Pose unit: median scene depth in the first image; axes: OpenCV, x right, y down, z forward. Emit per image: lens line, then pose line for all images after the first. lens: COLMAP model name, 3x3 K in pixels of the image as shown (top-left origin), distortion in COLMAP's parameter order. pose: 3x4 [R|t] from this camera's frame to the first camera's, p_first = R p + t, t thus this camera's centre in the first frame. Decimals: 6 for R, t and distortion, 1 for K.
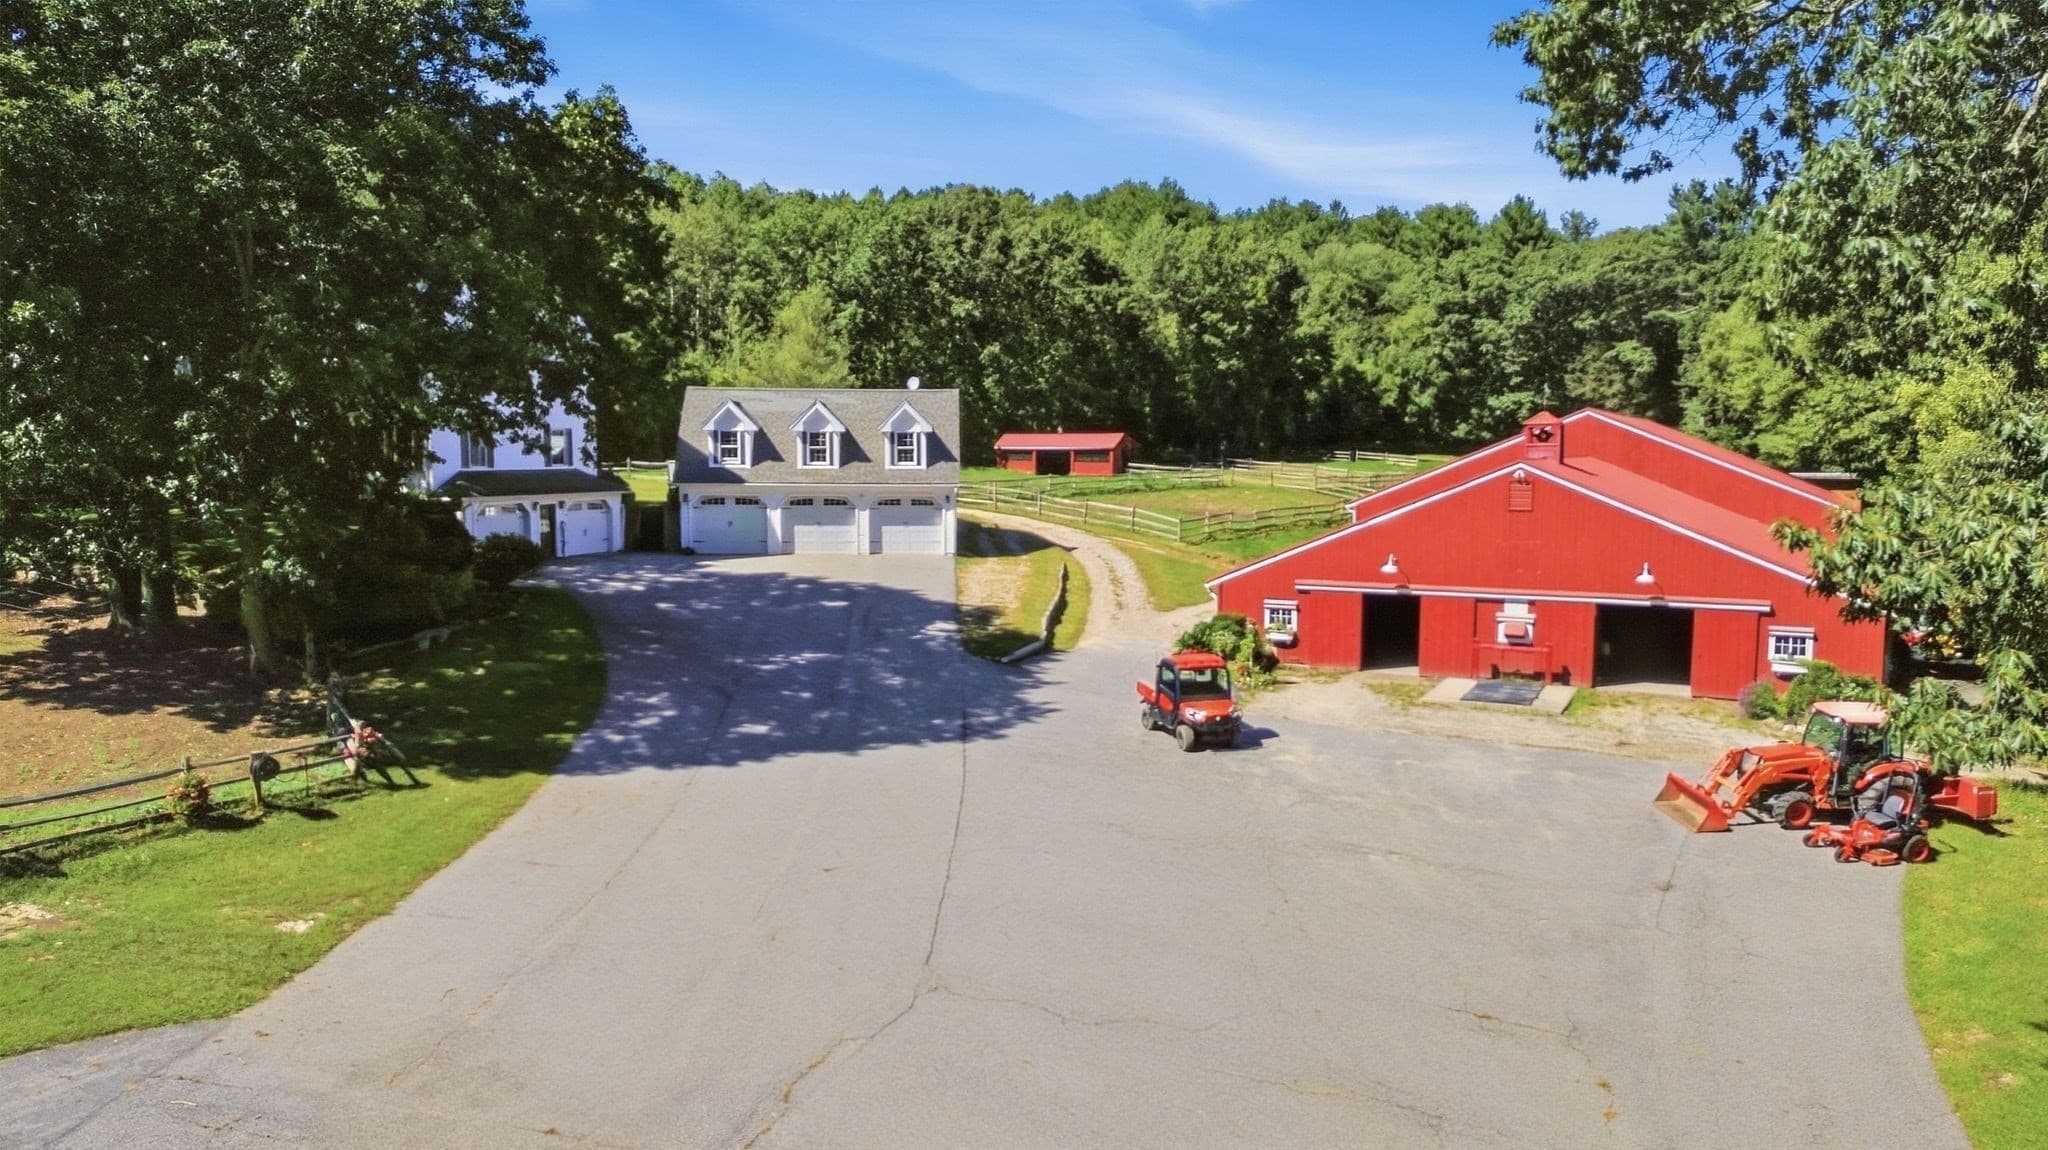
lens RADIAL K [[1469.5, 0, 1031.2], [0, 1469.5, 587.2], [0, 0, 1]] dist [0.089629, -0.120548]
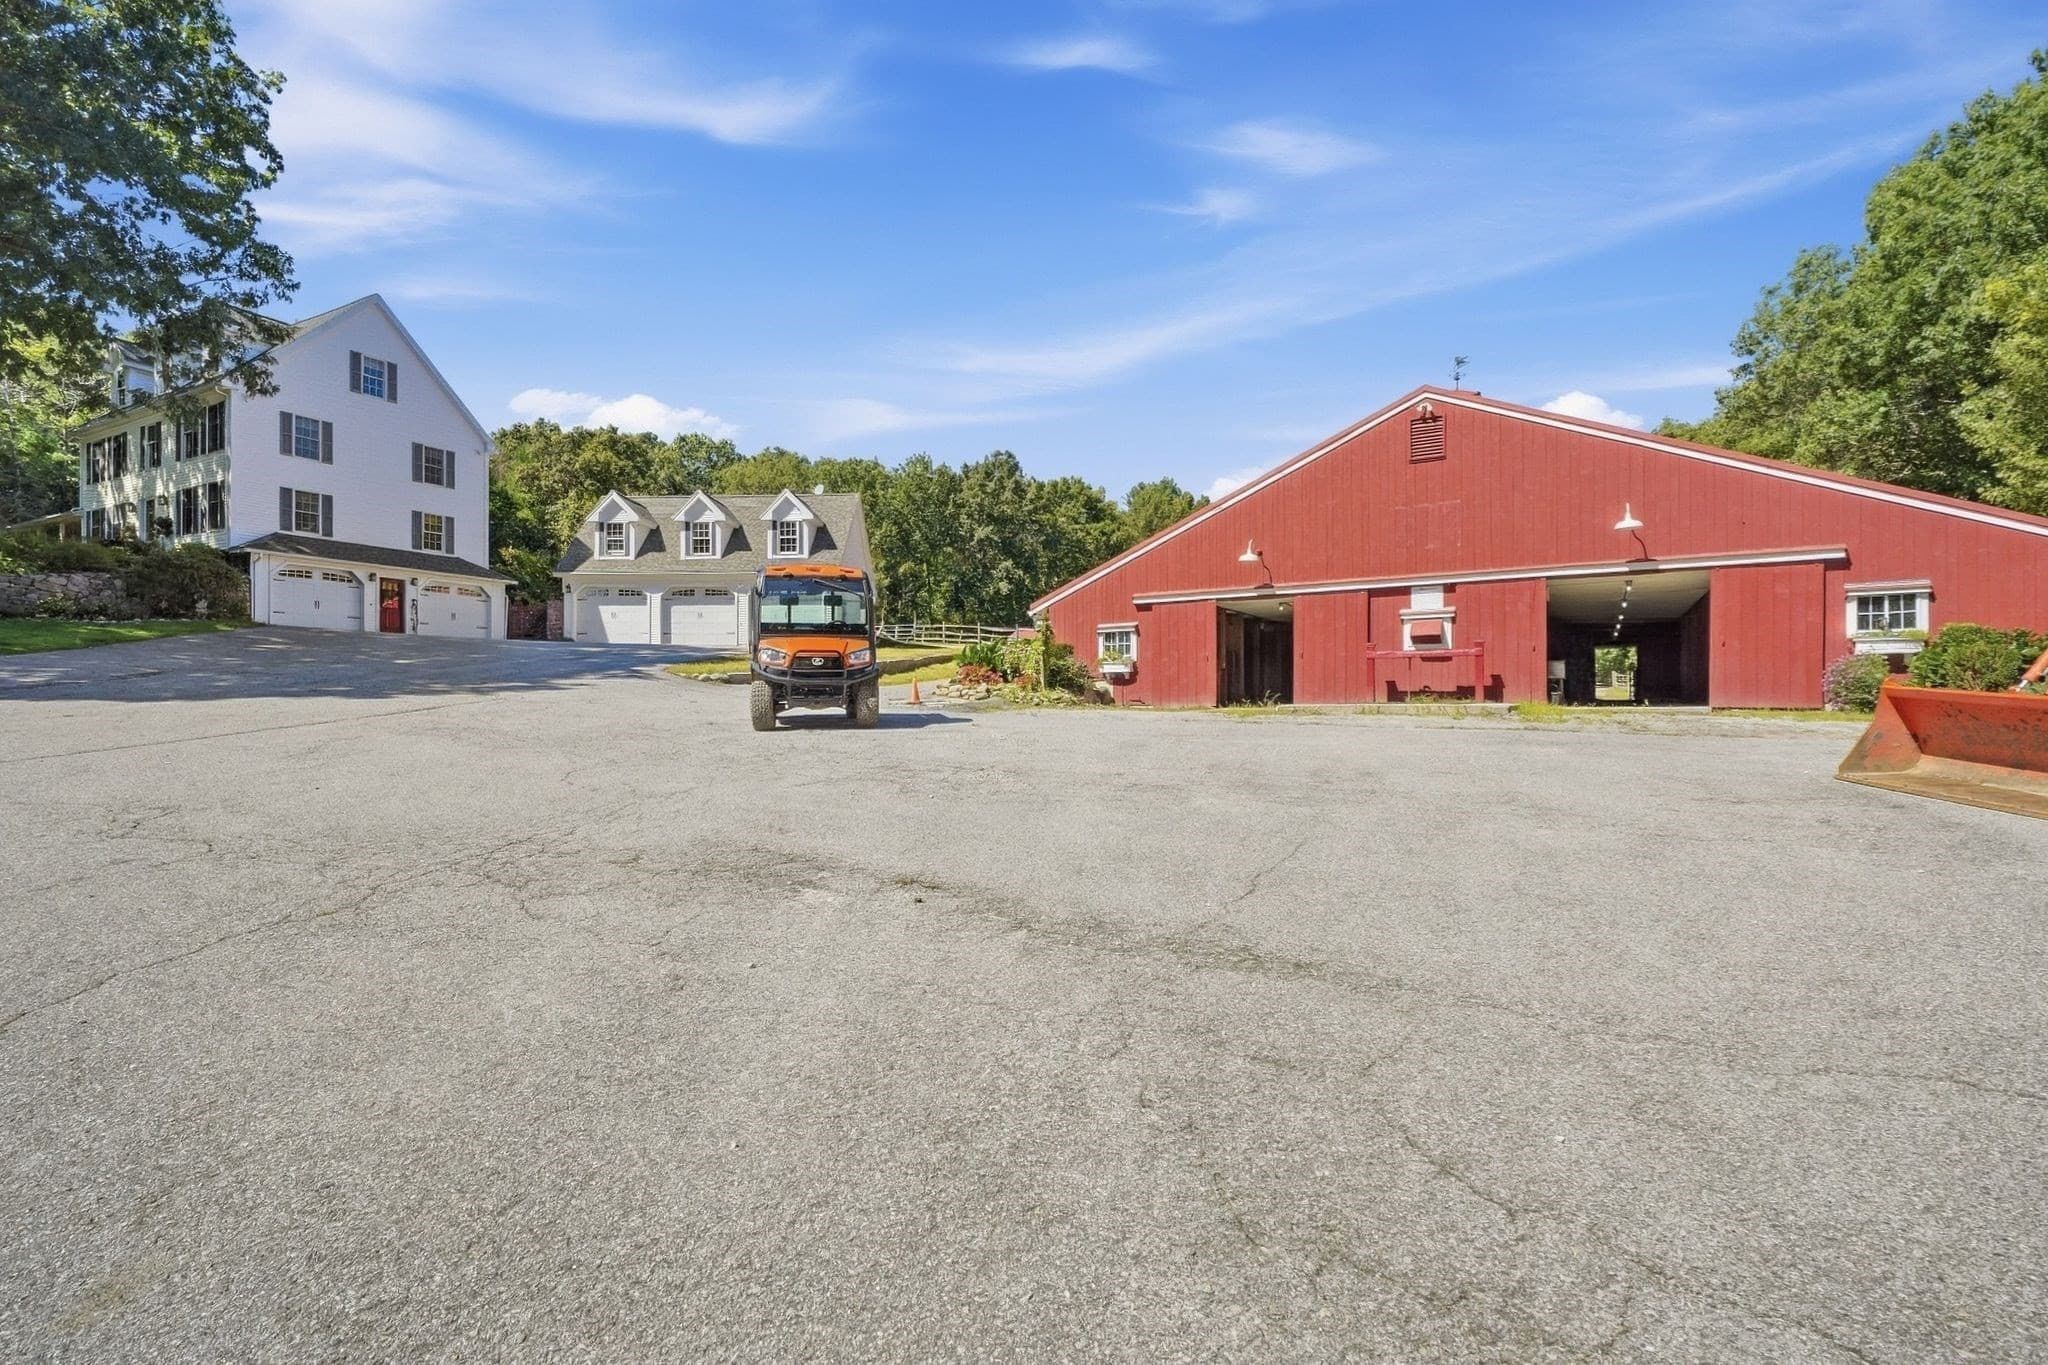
lens RADIAL K [[966.7, 0, 1024.0], [0, 966.7, 682.5], [0, 0, 1]] dist [0.002459, 0.000579]
pose [[0.996284, -0.007172, -0.085835, 0.164869], [-0.002632, 0.993527, -0.113563, 0.098169], [0.086094, 0.113367, 0.989816, 0.500301]]
